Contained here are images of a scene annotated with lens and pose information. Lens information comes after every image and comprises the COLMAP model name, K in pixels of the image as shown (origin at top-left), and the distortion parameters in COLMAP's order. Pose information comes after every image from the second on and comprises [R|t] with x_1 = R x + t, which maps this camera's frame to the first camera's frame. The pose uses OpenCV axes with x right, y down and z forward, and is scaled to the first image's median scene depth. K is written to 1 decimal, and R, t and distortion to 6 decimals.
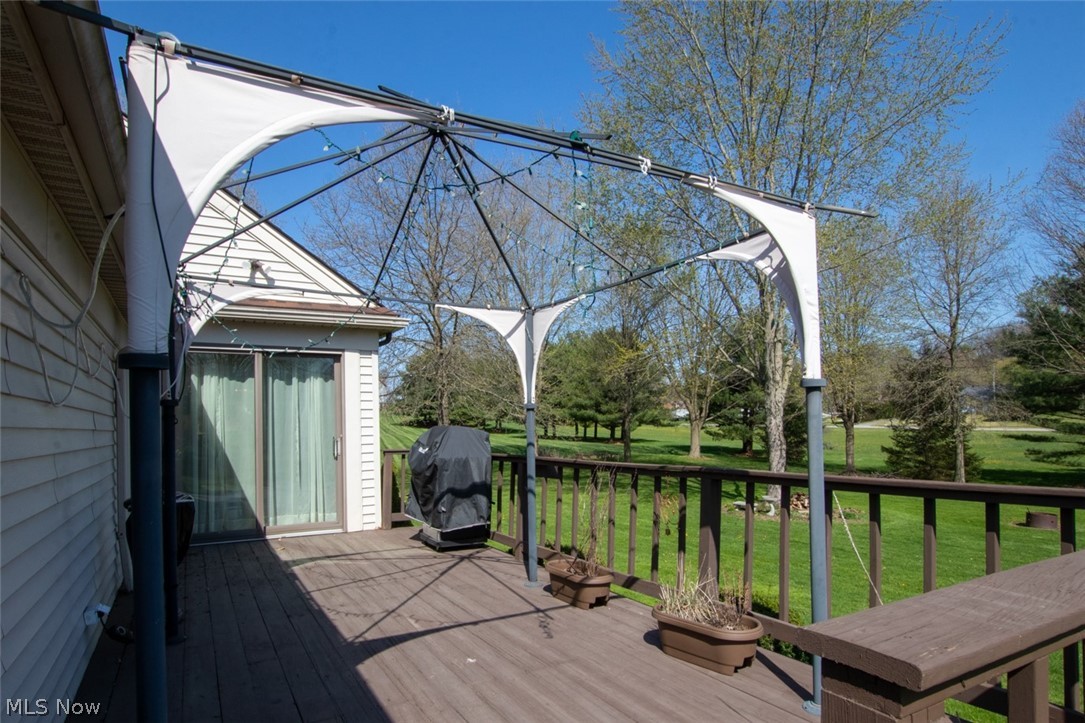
lens RADIAL K [[611.5, 0, 541.6], [0, 611.5, 368.1], [0, 0, 1]] dist [0.000474, 0.000063]
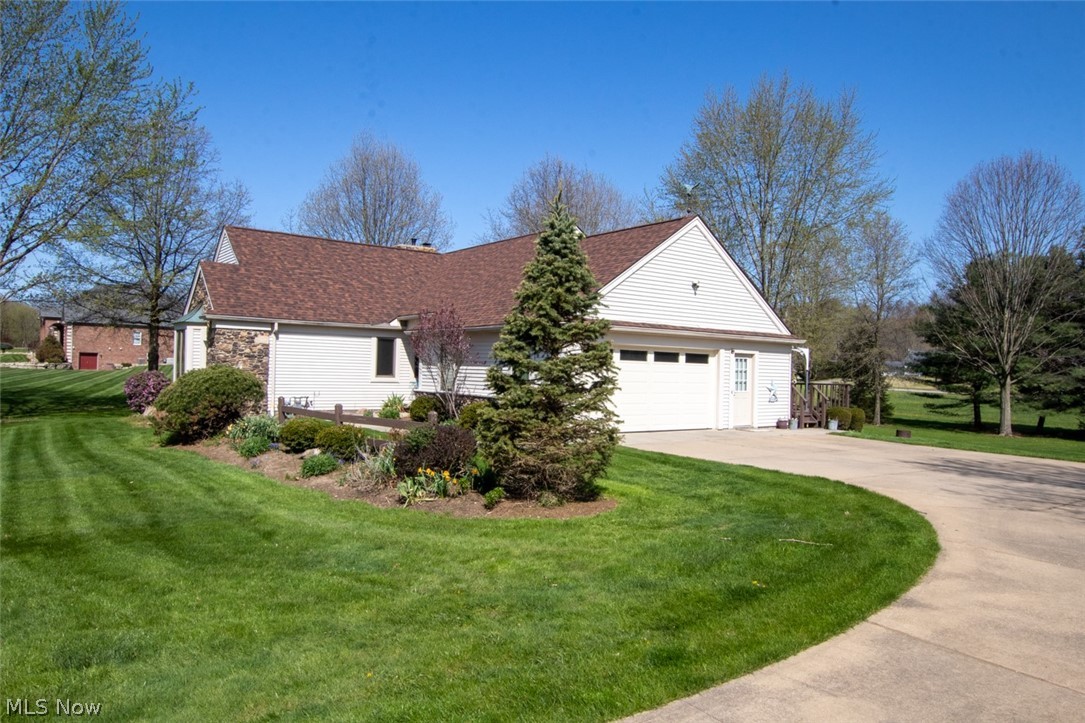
lens RADIAL K [[745.0, 0, 544.0], [0, 745.0, 360.2], [0, 0, 1]] dist [-0.003639, -0.000516]
pose [[0.990989, 0.038521, 0.128285, -0.321715], [-0.048041, 0.996250, 0.071964, -0.049885], [-0.125031, -0.077479, 0.989123, -0.624349]]
